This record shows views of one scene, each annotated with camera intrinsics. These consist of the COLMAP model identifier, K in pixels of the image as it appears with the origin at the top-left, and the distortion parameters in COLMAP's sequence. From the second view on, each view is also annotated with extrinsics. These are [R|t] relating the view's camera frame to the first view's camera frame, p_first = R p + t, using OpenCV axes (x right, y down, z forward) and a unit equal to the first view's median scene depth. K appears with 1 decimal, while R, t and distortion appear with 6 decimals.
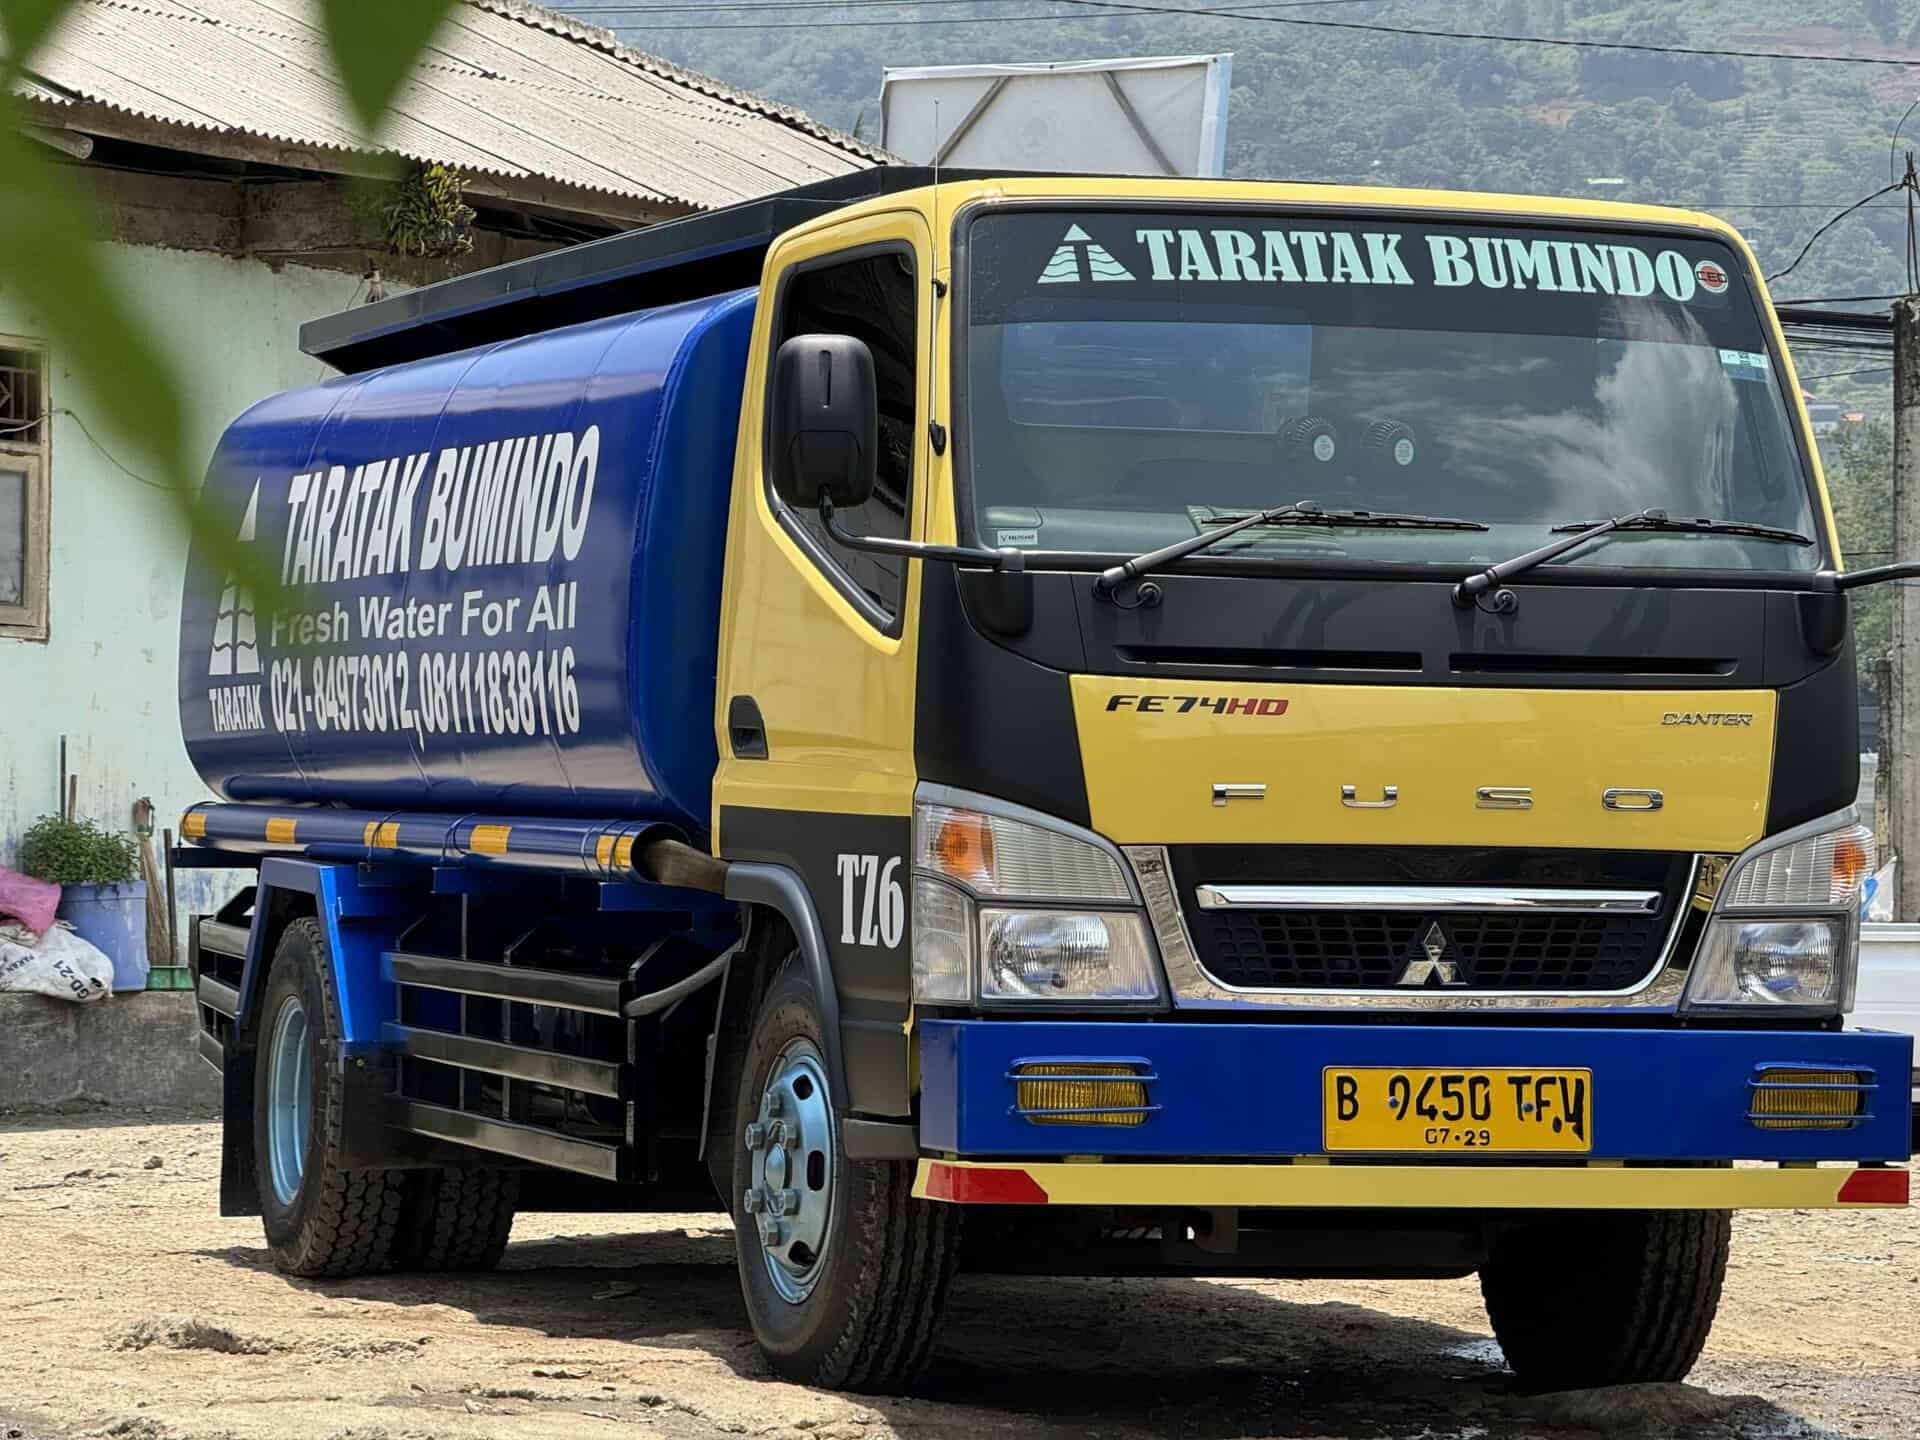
lens RADIAL K [[6689.8, 0, 959.0], [0, 6689.8, 639.6], [0, 0, 1]] dist [0.197989, -0.268440]
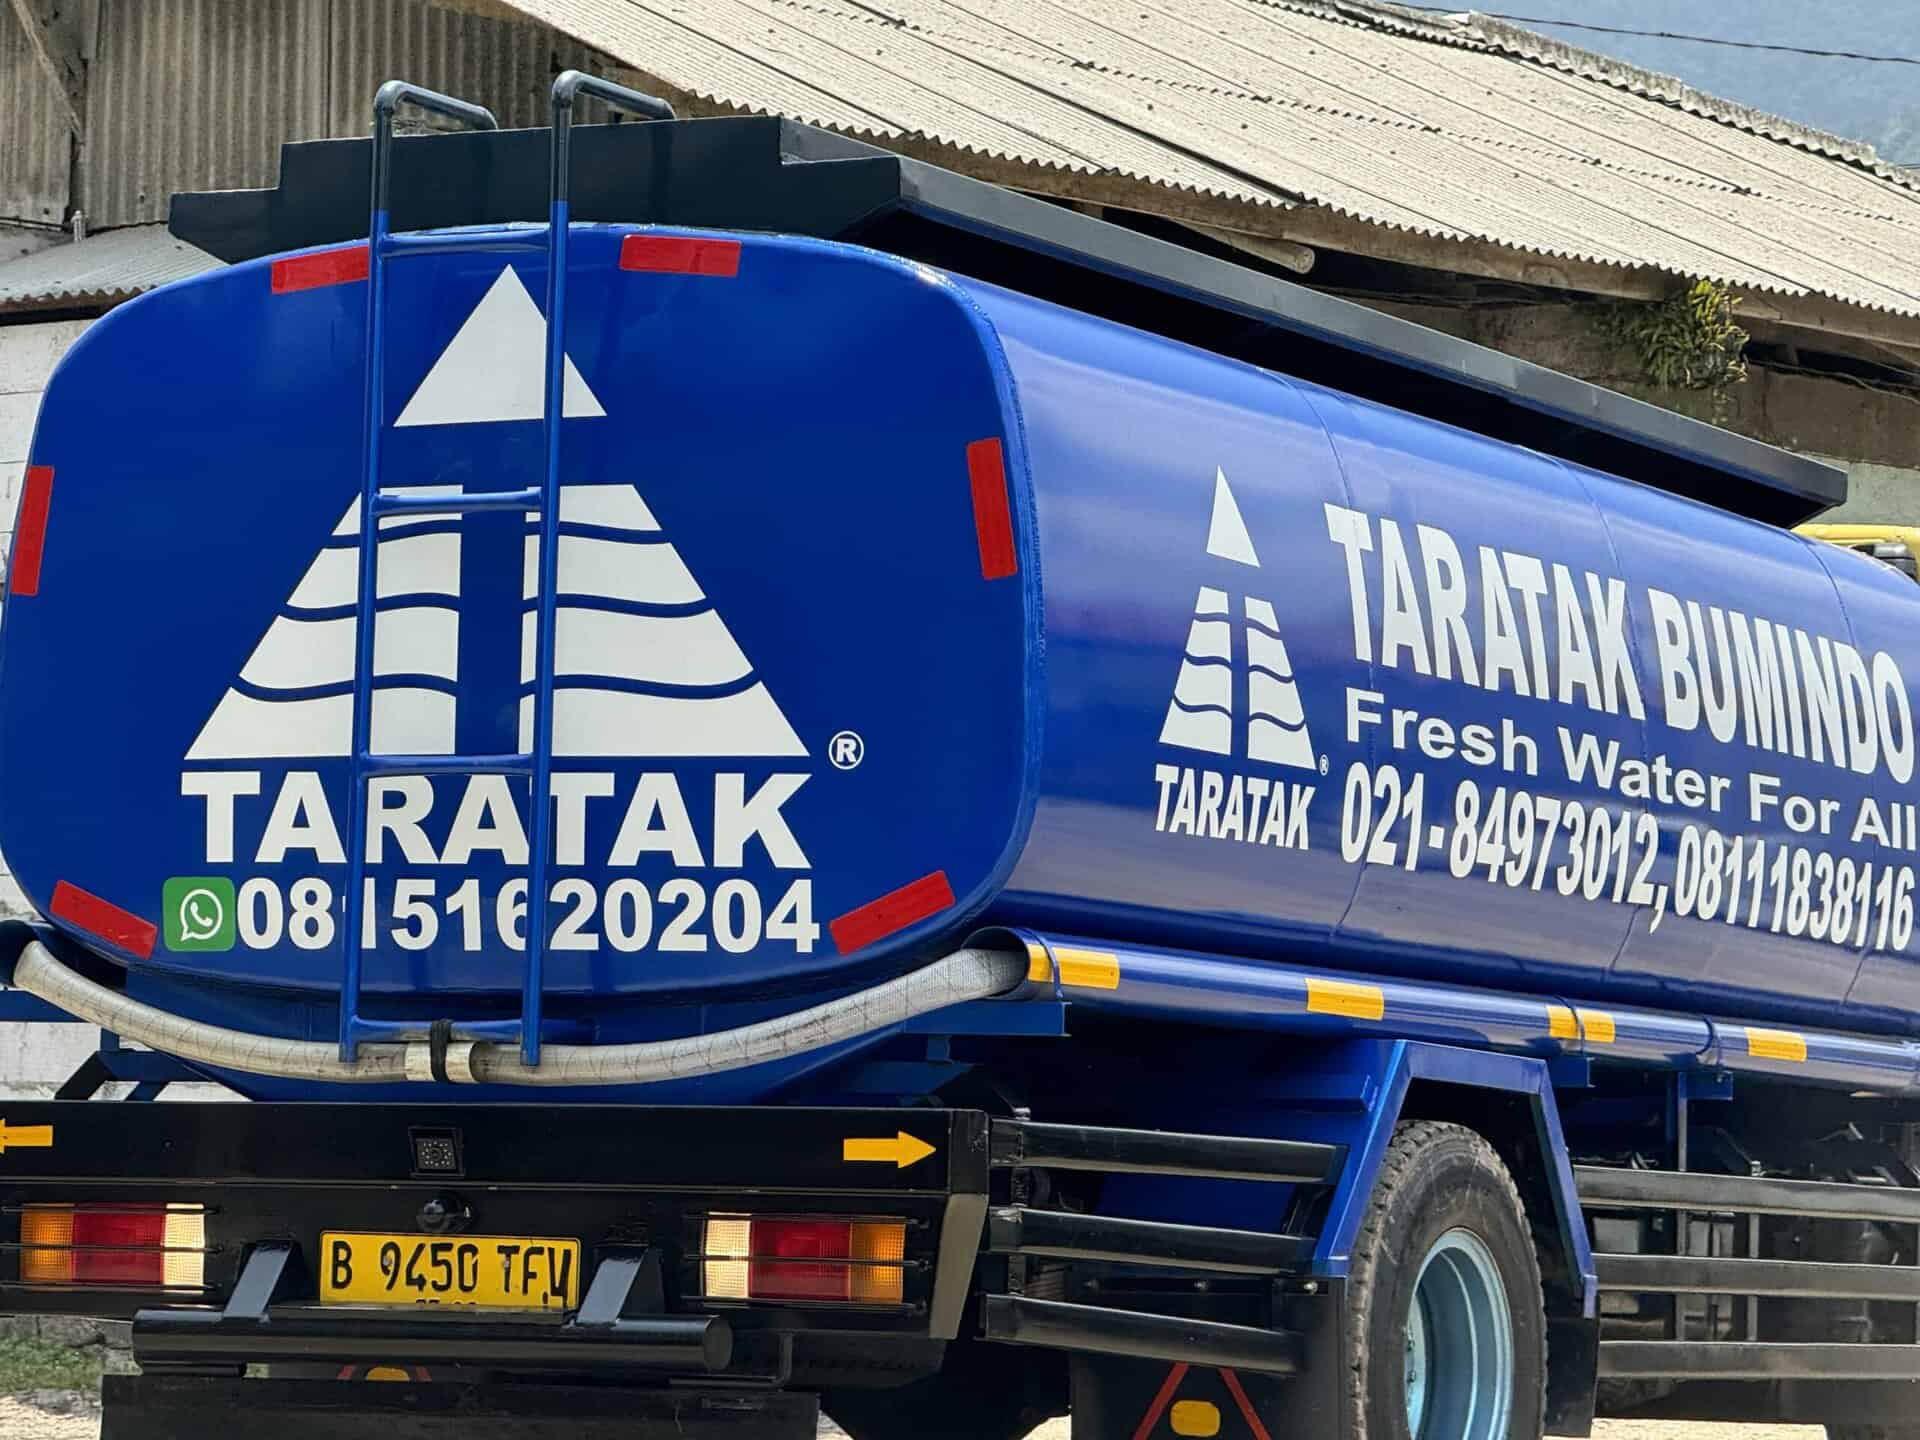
lens RADIAL K [[6926.3, 0, 960.0], [0, 6926.3, 720.0], [0, 0, 1]] dist [0.272941, 1.362646]
pose [[-0.707363, 0.020689, 0.706548, -0.801168], [-0.051715, 0.995378, -0.080921, 0.081770], [-0.704956, -0.093780, -0.703023, 2.085023]]
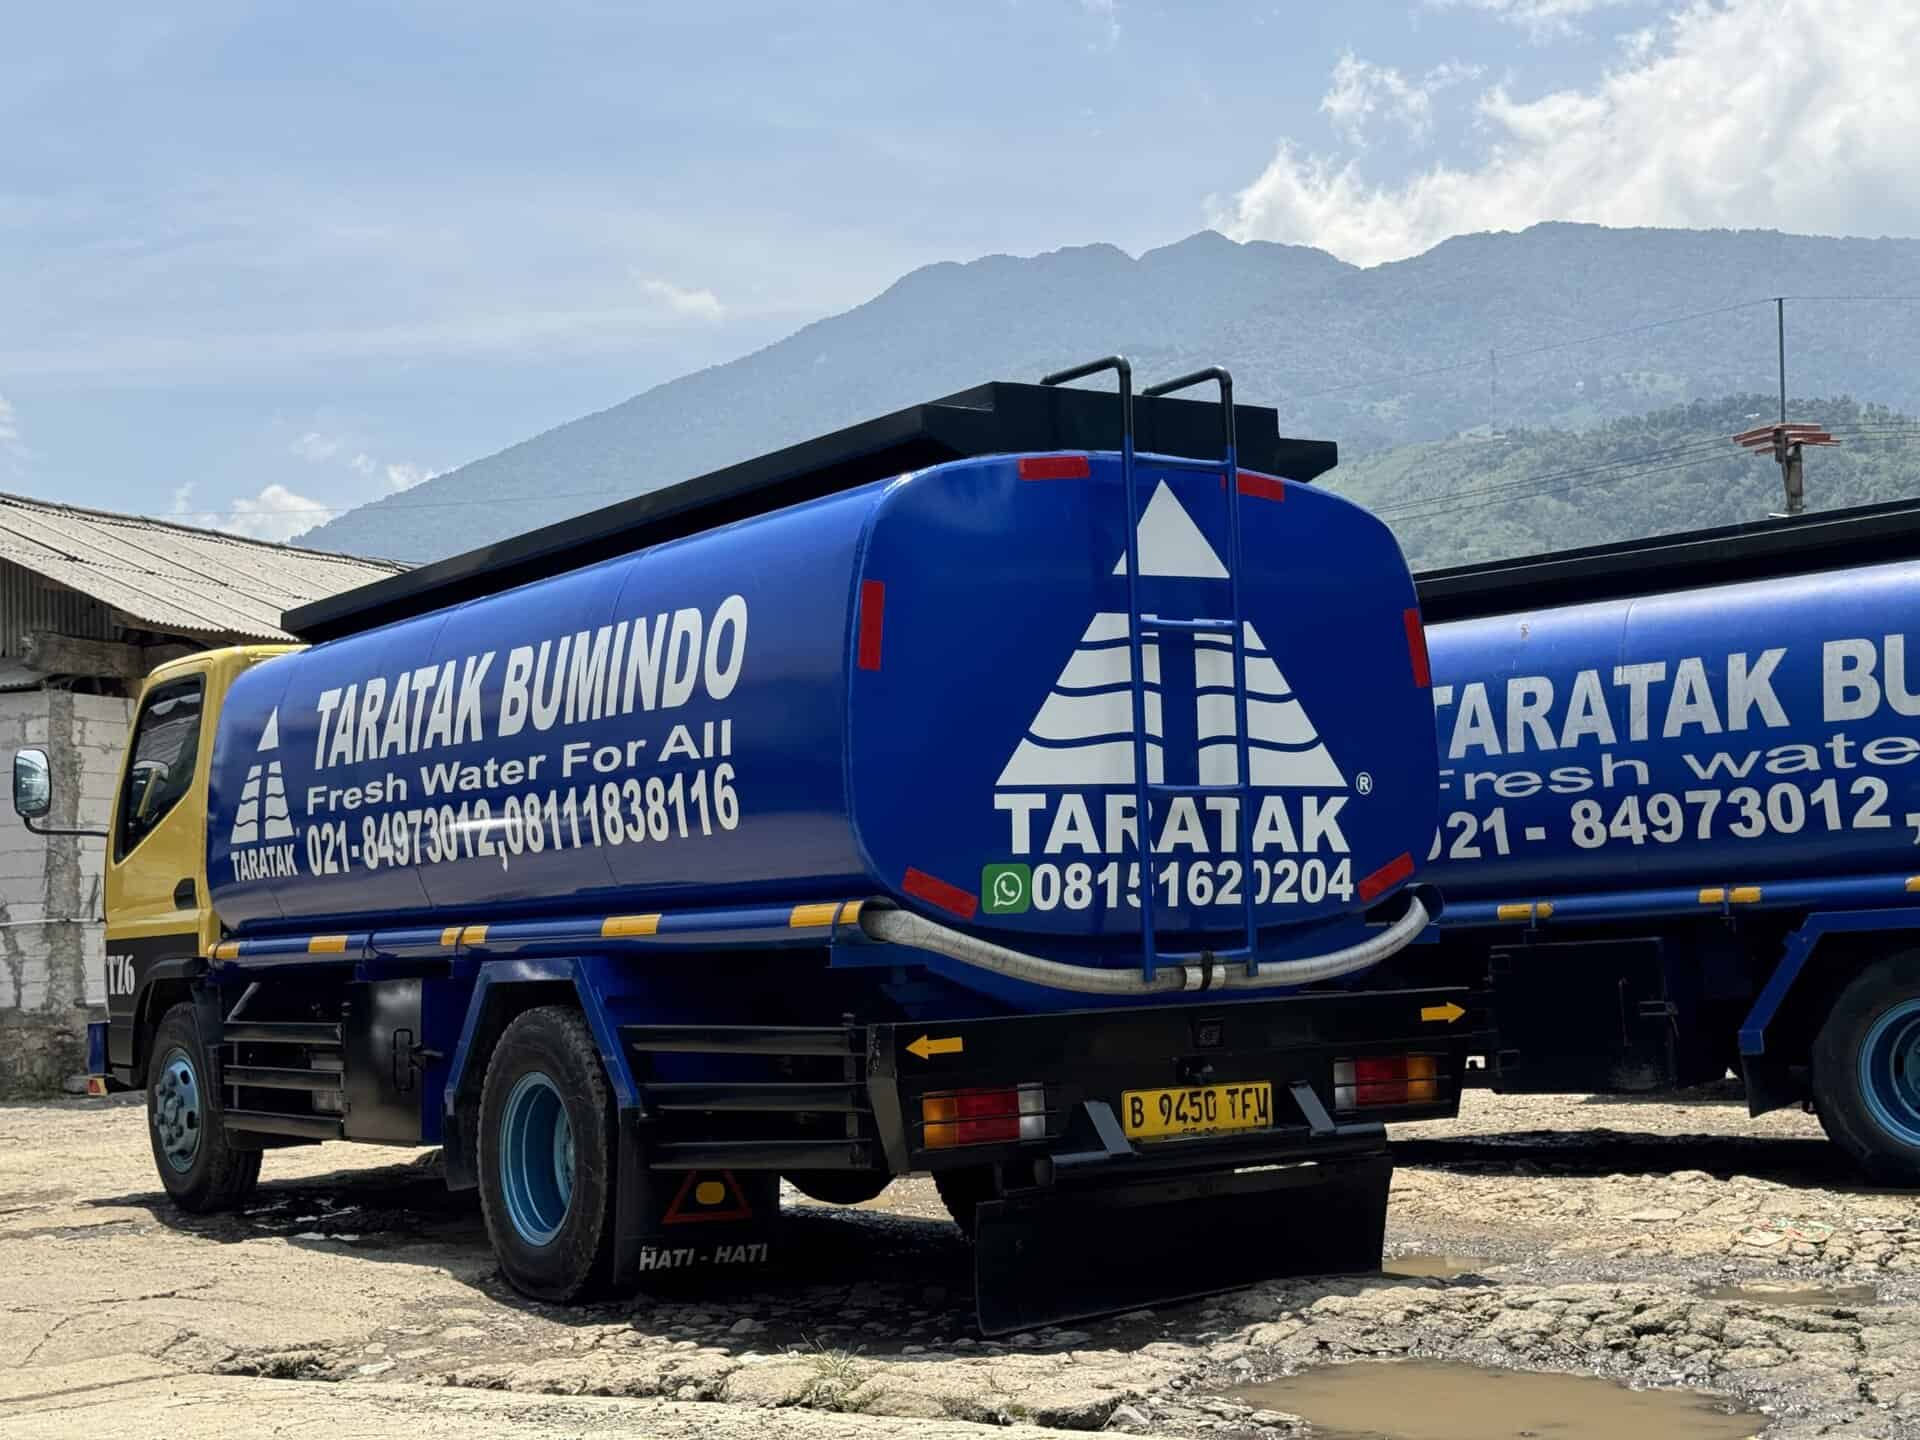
lens RADIAL K [[2666.3, 0, 964.3], [0, 2666.3, 725.4], [0, 0, 1]] dist [0.129959, -0.058499]
pose [[-0.961518, 0.000377, -0.274742, 0.112615], [0.028290, 0.994819, -0.097642, 0.056389], [0.273282, -0.101658, -0.956547, 2.012634]]
